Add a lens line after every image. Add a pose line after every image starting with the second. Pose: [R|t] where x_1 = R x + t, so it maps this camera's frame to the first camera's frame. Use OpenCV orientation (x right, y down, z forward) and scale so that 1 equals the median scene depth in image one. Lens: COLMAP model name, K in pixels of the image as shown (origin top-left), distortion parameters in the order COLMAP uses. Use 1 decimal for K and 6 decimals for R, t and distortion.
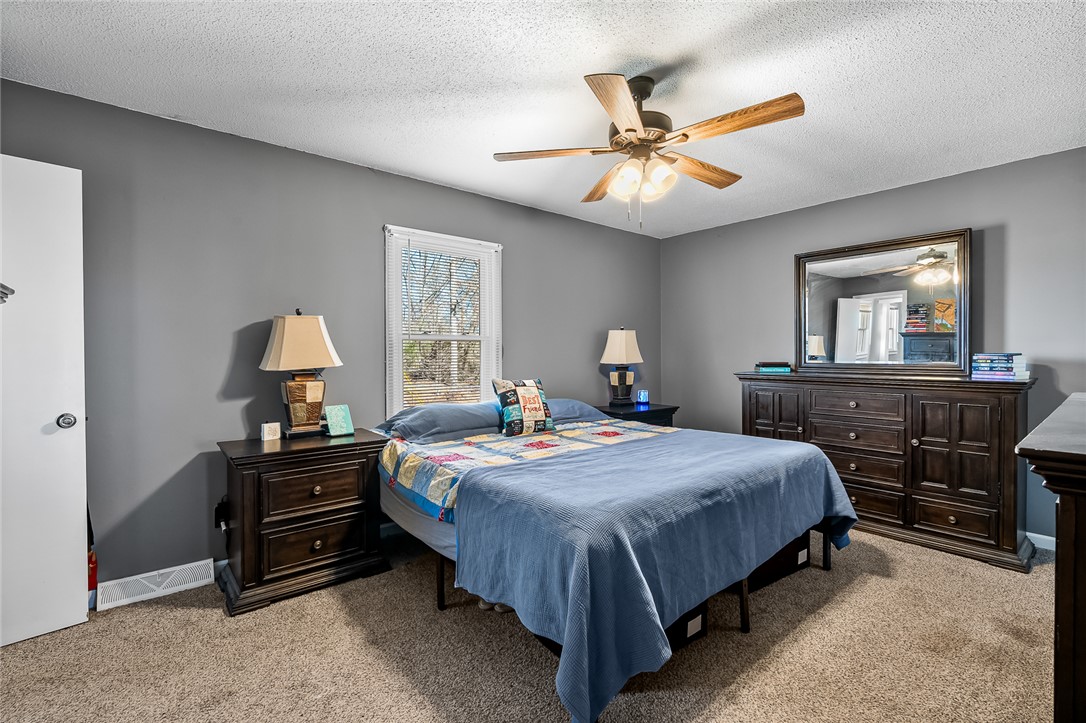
lens RADIAL K [[502.8, 0, 545.4], [0, 502.8, 357.0], [0, 0, 1]] dist [-0.004182, -0.000316]
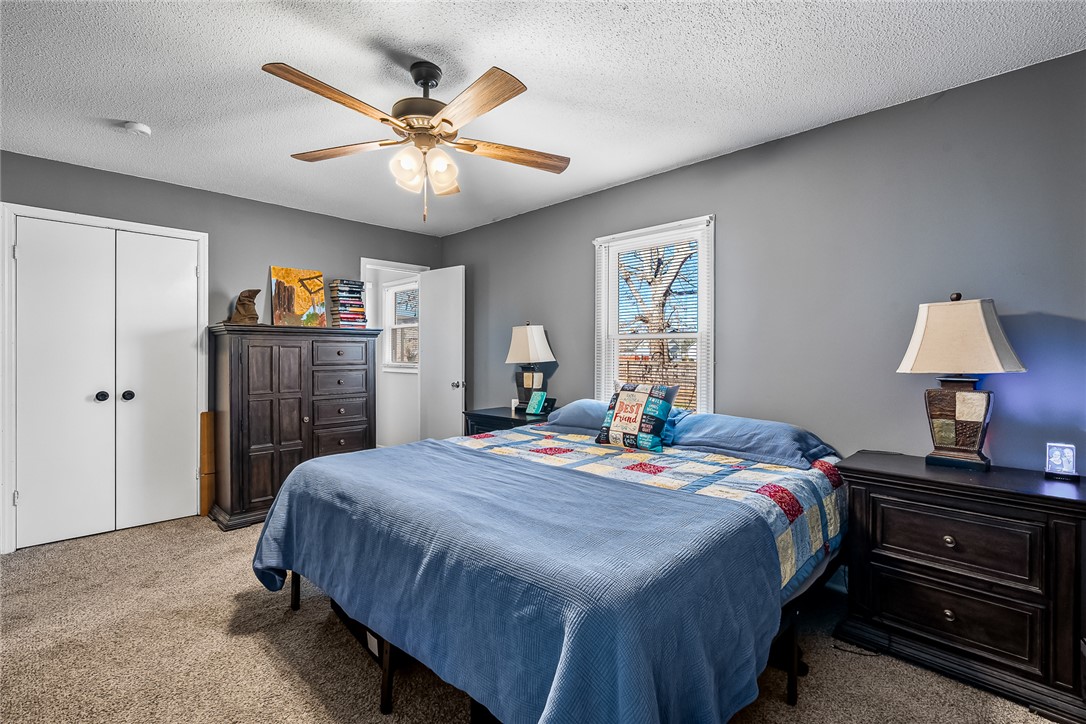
lens RADIAL K [[502.8, 0, 545.4], [0, 502.8, 357.5], [0, 0, 1]] dist [-0.004182, -0.000316]
pose [[0.062639, 0.004046, -0.998028, 0.807534], [-0.007523, 0.999965, 0.003582, -0.000627], [0.998008, 0.007284, 0.062667, 0.816434]]
